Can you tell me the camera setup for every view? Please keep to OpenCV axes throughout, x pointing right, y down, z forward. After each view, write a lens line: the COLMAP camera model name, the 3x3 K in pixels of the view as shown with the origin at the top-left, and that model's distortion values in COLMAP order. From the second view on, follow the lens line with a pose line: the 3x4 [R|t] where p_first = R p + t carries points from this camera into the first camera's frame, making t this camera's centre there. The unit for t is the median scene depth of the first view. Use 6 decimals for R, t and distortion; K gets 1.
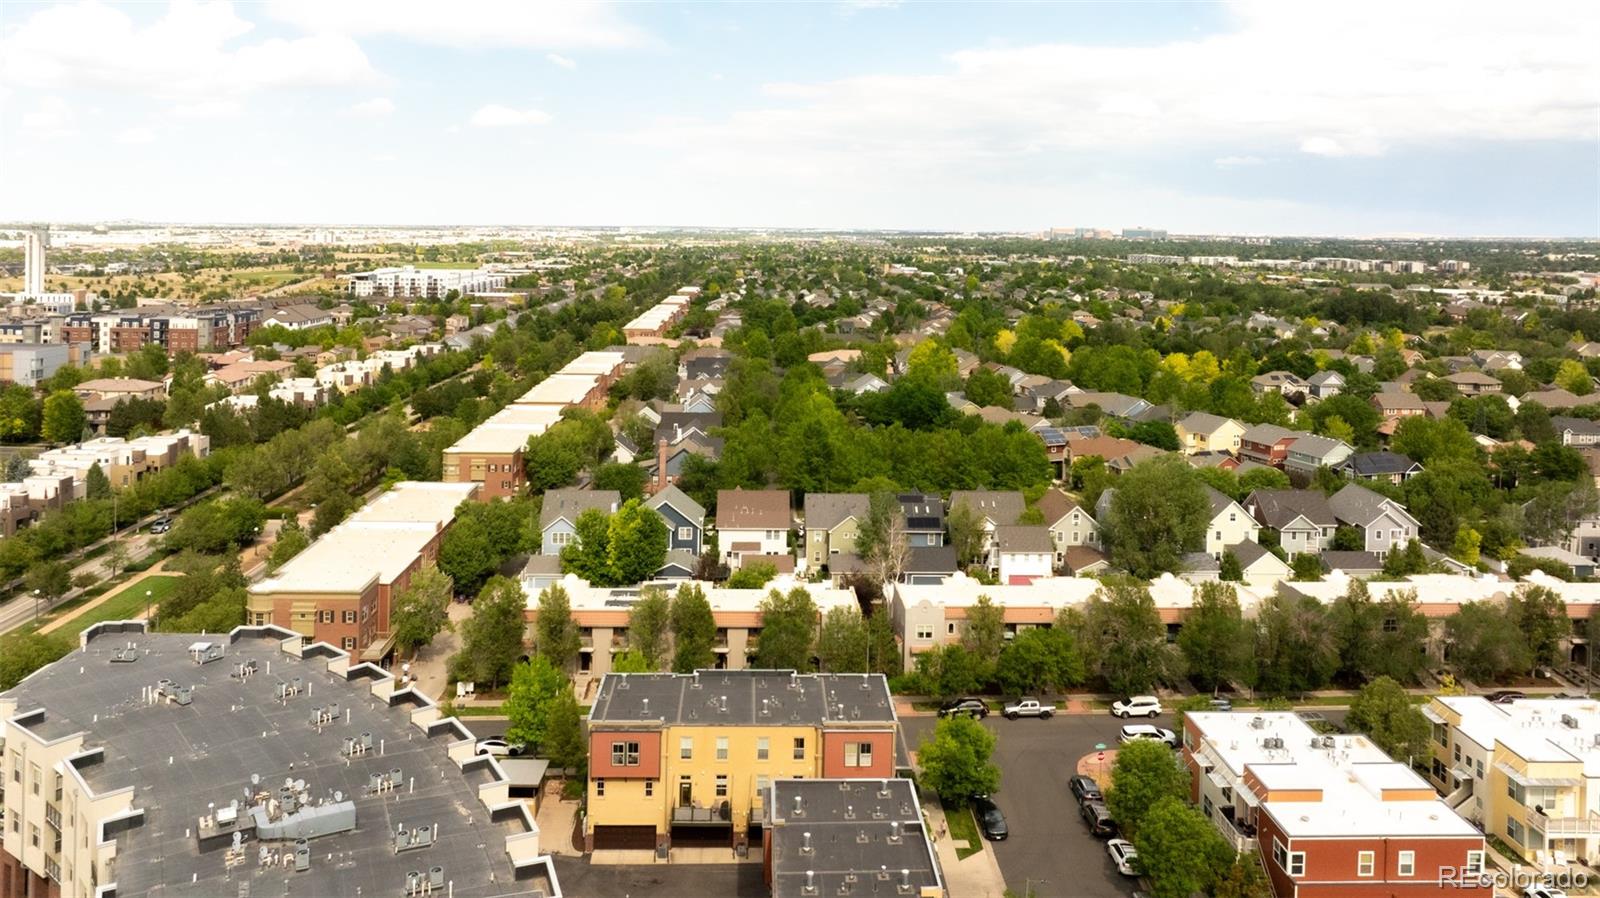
lens RADIAL K [[1151.9, 0, 820.1], [0, 1151.9, 446.5], [0, 0, 1]] dist [-0.024434, 0.001813]
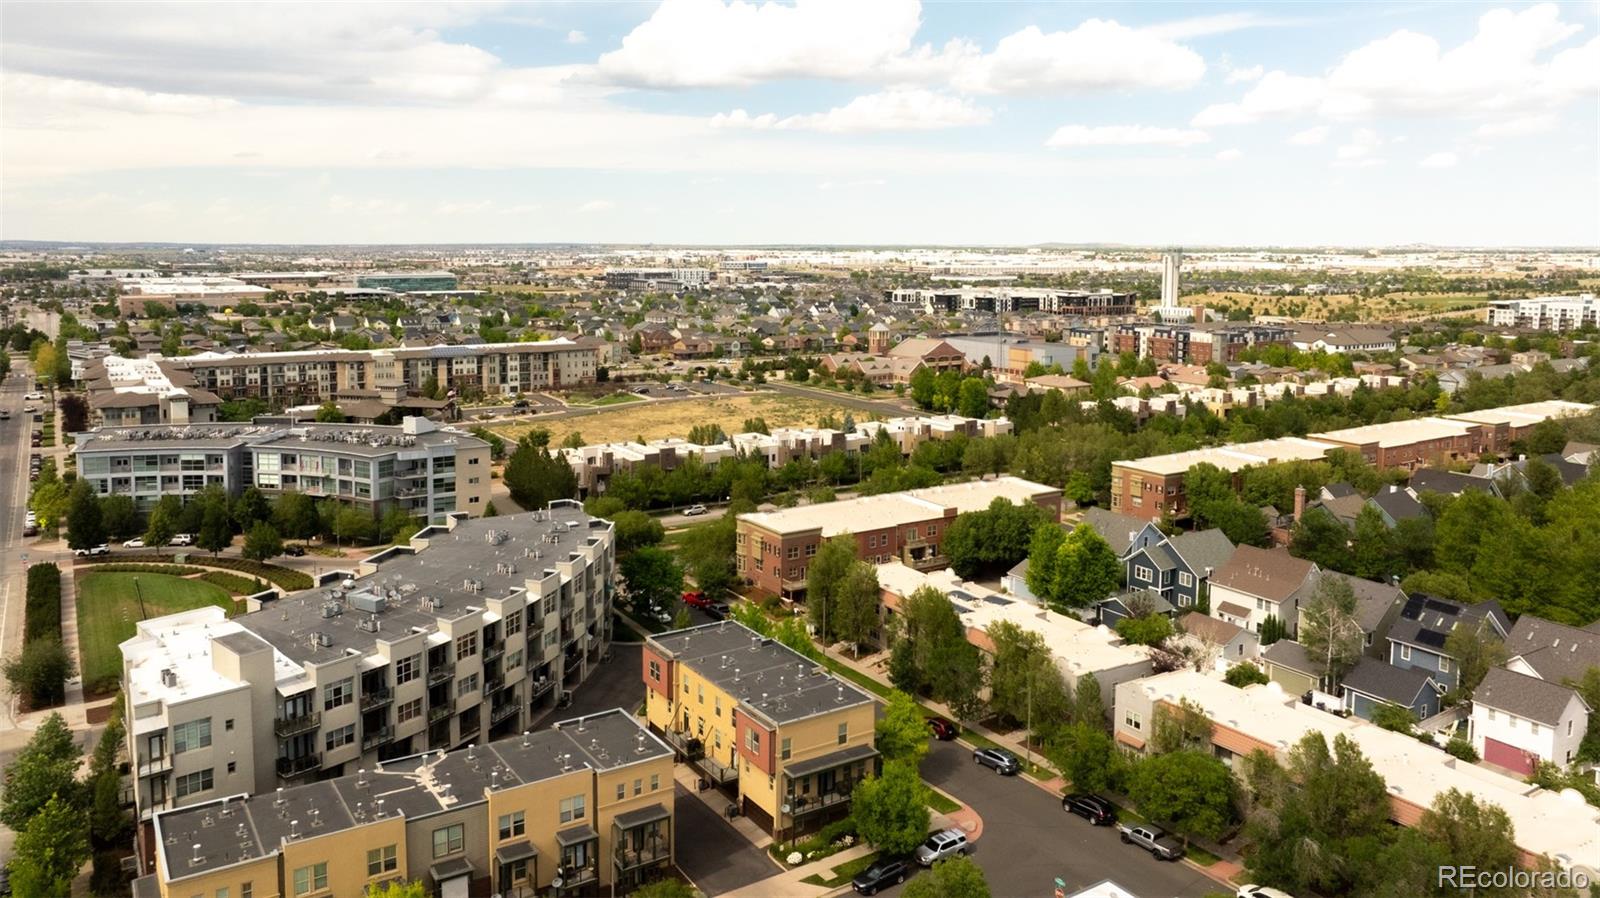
lens RADIAL K [[1151.9, 0, 820.1], [0, 1151.9, 446.5], [0, 0, 1]] dist [-0.024434, 0.001813]
pose [[0.502274, 0.139153, -0.853439, 0.195207], [-0.156581, 0.985287, 0.068499, -0.018091], [0.850414, 0.099227, 0.516673, 0.096367]]
